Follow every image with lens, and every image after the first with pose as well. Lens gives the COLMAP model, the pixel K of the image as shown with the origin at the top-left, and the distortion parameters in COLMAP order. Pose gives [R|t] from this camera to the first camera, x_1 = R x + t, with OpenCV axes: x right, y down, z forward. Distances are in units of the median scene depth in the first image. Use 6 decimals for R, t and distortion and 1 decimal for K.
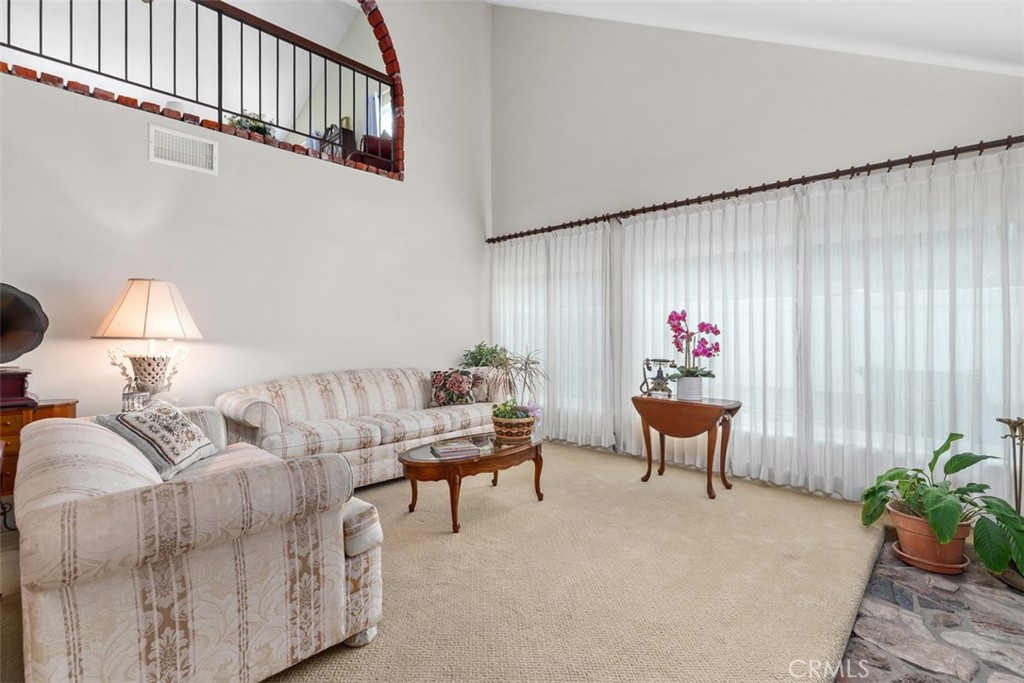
lens RADIAL K [[462.2, 0, 512.1], [0, 462.2, 334.0], [0, 0, 1]] dist [0.004169, -0.000783]
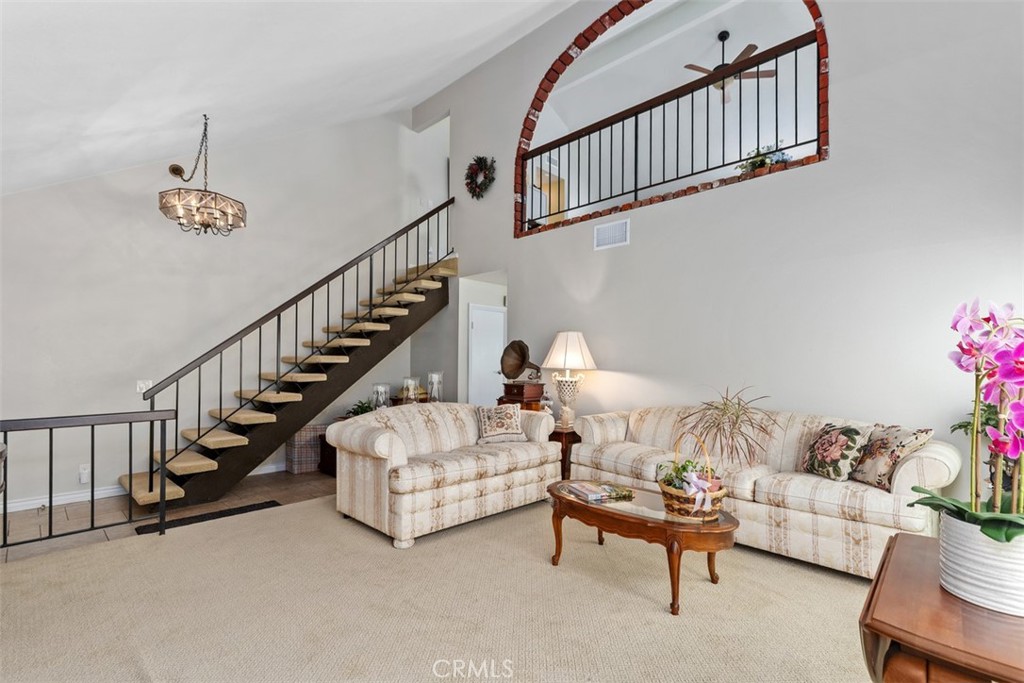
lens RADIAL K [[462.2, 0, 507.8], [0, 462.2, 361.2], [0, 0, 1]] dist [0.004169, -0.000783]
pose [[0.000804, -0.006999, -0.999975, 0.669974], [-0.013448, 0.999885, -0.007010, -0.001718], [0.999909, 0.013453, 0.000710, 0.684174]]
